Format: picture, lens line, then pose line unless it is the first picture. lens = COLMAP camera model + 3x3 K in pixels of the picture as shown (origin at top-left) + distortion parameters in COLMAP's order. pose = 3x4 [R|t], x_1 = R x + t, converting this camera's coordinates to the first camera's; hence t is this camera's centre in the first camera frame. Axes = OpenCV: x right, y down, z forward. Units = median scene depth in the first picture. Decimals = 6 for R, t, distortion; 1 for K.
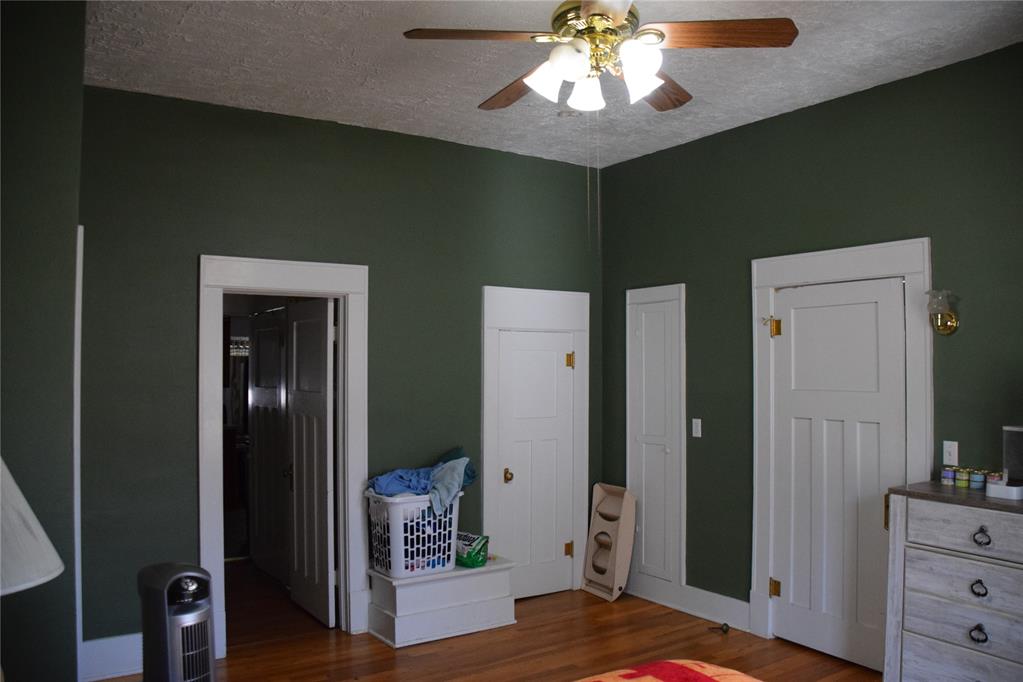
lens RADIAL K [[801.8, 0, 511.5], [0, 801.8, 338.2], [0, 0, 1]] dist [-0.142933, 0.076554]
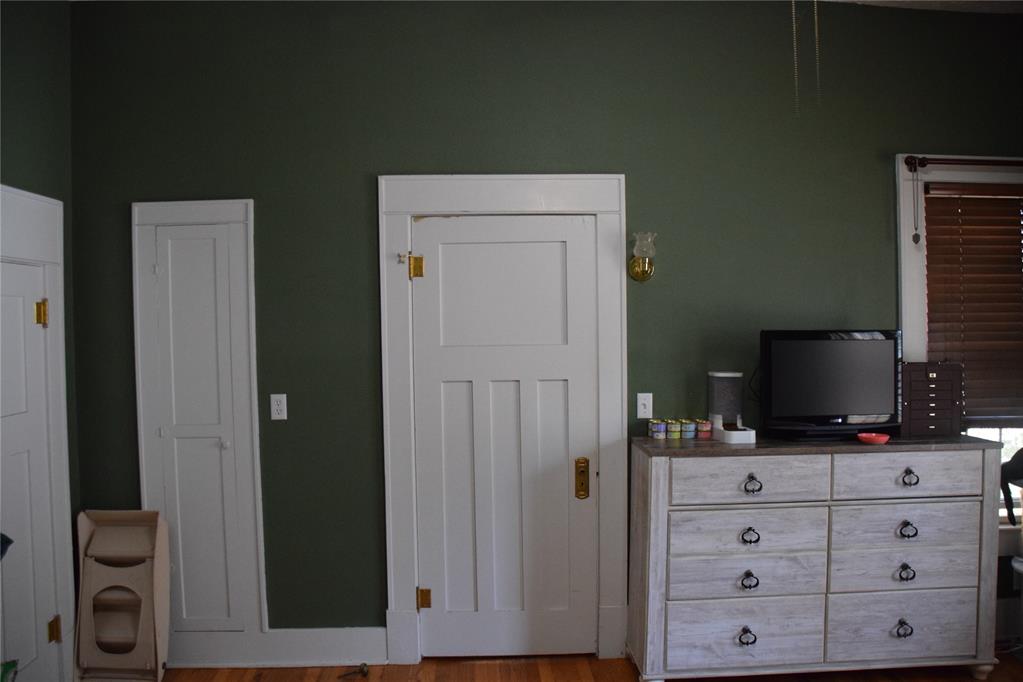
lens RADIAL K [[801.8, 0, 514.5], [0, 801.8, 335.3], [0, 0, 1]] dist [-0.142933, 0.076554]
pose [[0.509861, -0.030949, 0.859700, -0.343855], [-0.014533, 0.998900, 0.044580, 0.020173], [-0.860134, -0.035224, 0.508851, 0.614374]]
